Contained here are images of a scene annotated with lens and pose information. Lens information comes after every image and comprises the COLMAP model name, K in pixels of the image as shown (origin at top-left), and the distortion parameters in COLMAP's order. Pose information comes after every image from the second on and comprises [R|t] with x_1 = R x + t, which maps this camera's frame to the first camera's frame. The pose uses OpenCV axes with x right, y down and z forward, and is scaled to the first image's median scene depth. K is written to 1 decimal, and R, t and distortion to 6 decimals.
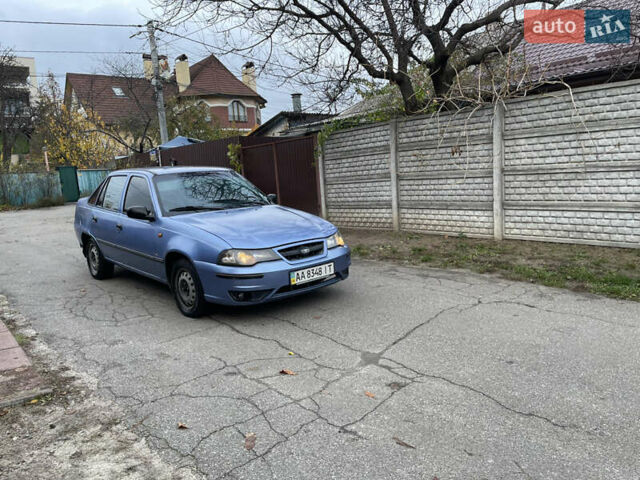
lens RADIAL K [[480.8, 0, 320.0], [0, 480.8, 240.0], [0, 0, 1]] dist [0.076787, -0.104895]
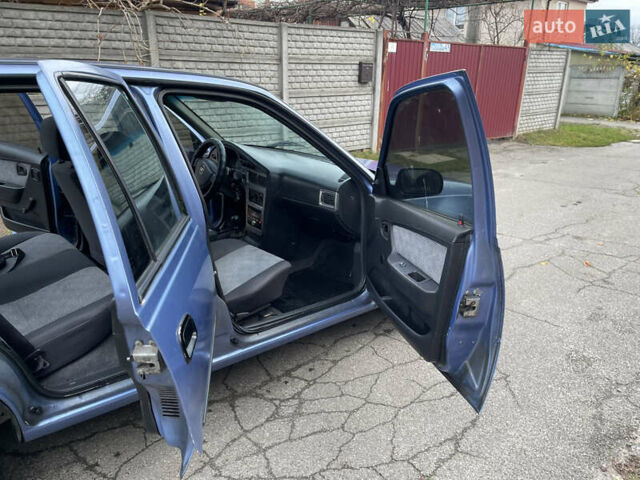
lens RADIAL K [[480.8, 0, 320.0], [0, 480.8, 240.0], [0, 0, 1]] dist [0.076787, -0.104895]
pose [[0.017738, -0.265821, 0.963859, -0.838706], [0.130355, 0.956398, 0.261364, -0.130603], [-0.991309, 0.121008, 0.051616, 1.067829]]
